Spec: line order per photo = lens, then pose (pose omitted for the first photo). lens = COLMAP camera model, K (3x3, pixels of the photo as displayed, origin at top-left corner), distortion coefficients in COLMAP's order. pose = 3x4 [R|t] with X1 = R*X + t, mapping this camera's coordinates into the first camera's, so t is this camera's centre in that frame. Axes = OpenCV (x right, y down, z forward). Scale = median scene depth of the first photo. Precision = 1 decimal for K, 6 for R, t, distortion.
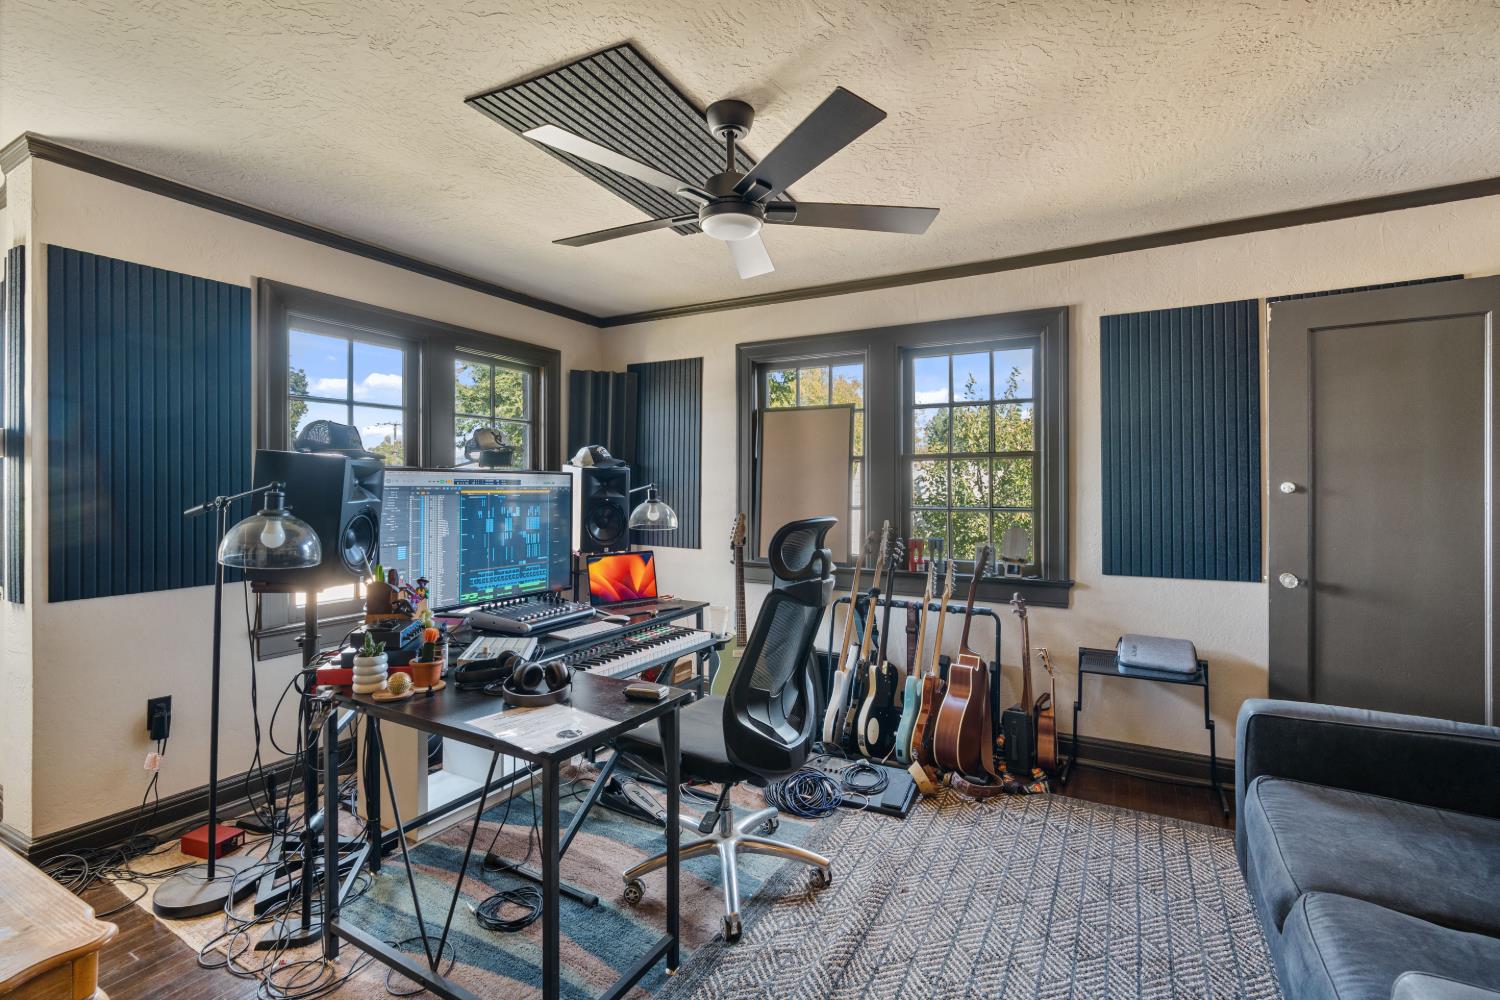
lens RADIAL K [[674.8, 0, 753.2], [0, 674.8, 486.5], [0, 0, 1]] dist [0.002478, 0.000196]
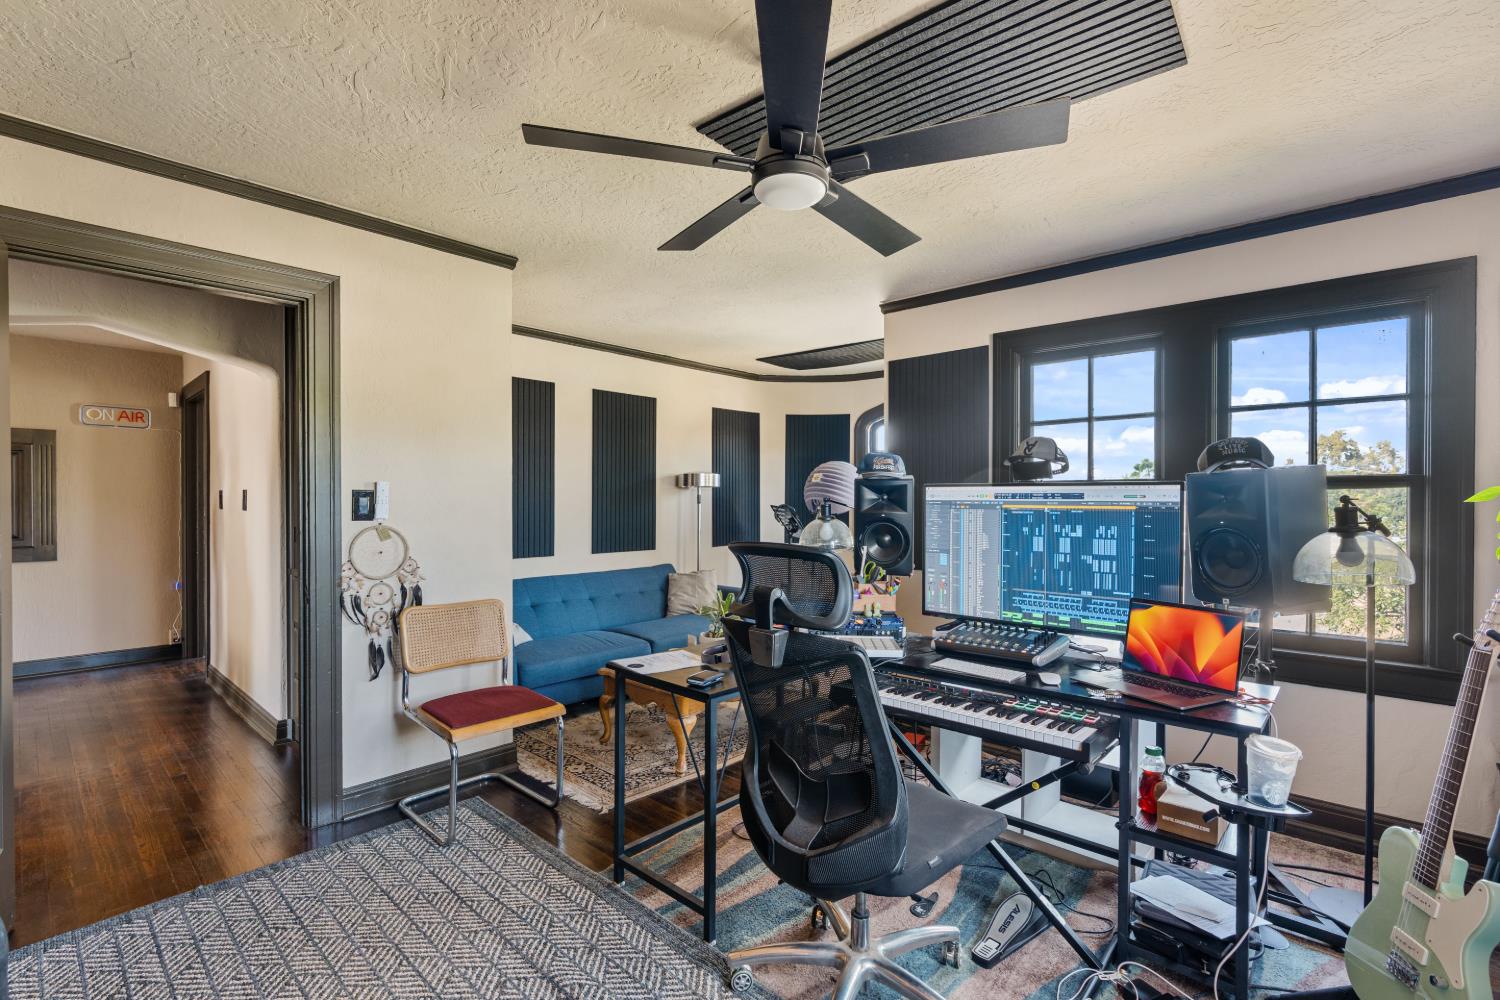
lens RADIAL K [[674.8, 0, 748.8], [0, 674.8, 504.1], [0, 0, 1]] dist [0.002478, 0.000196]
pose [[-0.258663, -0.005417, -0.965952, 0.592490], [-0.008435, 0.999959, -0.003349, 0.010779], [0.965931, 0.007281, -0.258698, 0.864687]]
